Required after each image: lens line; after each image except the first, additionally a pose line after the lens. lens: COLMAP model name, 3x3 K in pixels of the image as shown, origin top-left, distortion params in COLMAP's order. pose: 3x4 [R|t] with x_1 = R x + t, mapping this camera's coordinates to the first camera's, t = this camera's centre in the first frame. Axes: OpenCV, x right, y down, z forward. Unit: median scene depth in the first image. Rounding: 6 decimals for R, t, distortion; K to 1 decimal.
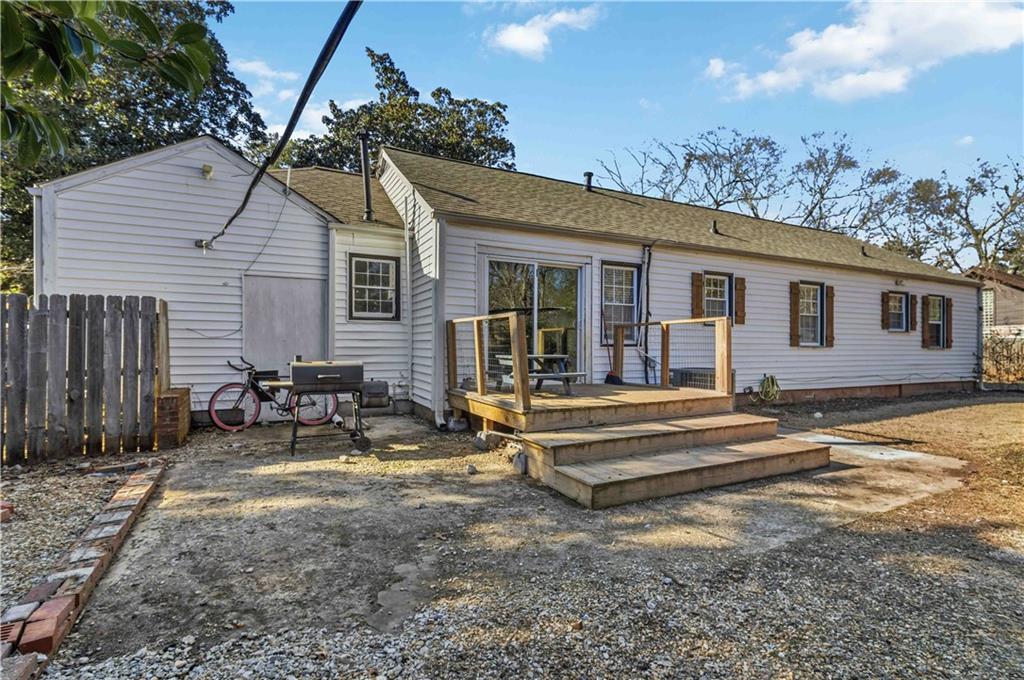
lens RADIAL K [[495.7, 0, 524.8], [0, 495.7, 343.3], [0, 0, 1]] dist [-0.001770, 0.000941]
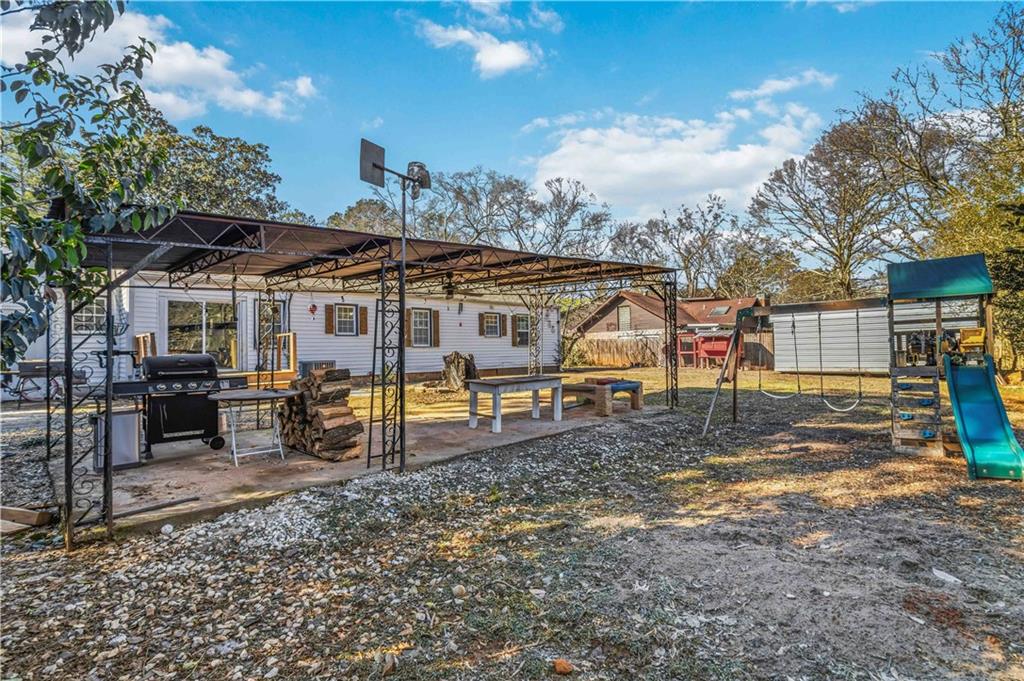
lens RADIAL K [[495.7, 0, 516.1], [0, 495.7, 335.0], [0, 0, 1]] dist [-0.001770, 0.000941]
pose [[0.949621, -0.014180, 0.313079, 0.372858], [0.023247, 0.999411, -0.025245, 0.016074], [-0.312537, 0.031251, 0.949392, -0.696971]]
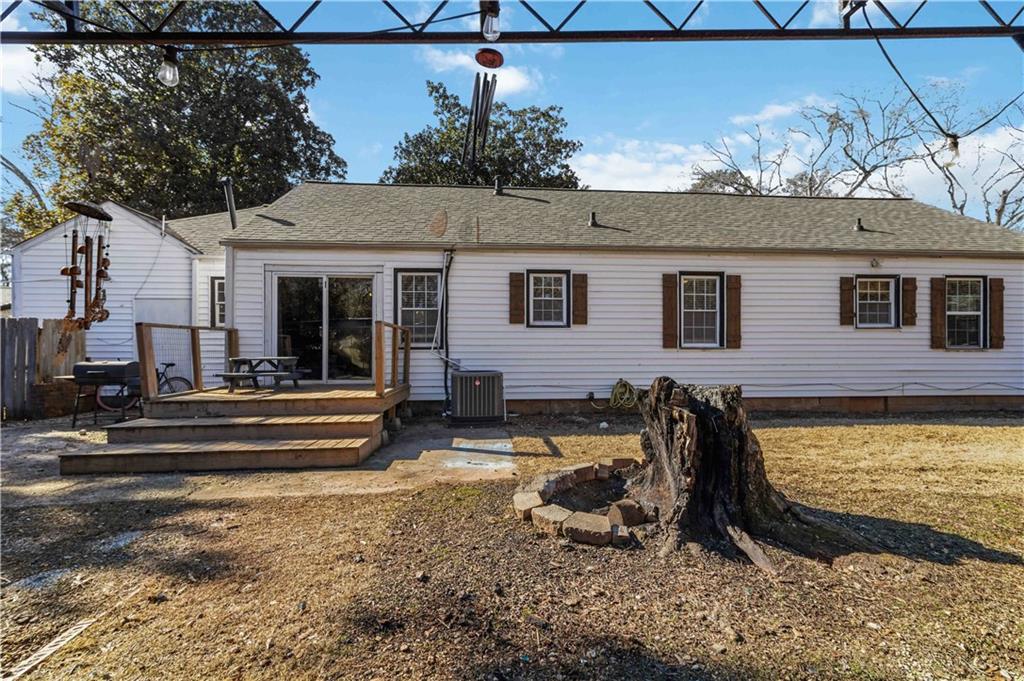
lens RADIAL K [[495.7, 0, 507.3], [0, 495.7, 348.9], [0, 0, 1]] dist [-0.001770, 0.000941]
pose [[0.923246, -0.005007, -0.384176, 0.620666], [0.007760, 0.999954, 0.005618, 0.001055], [0.384131, -0.008168, 0.923243, 0.086862]]
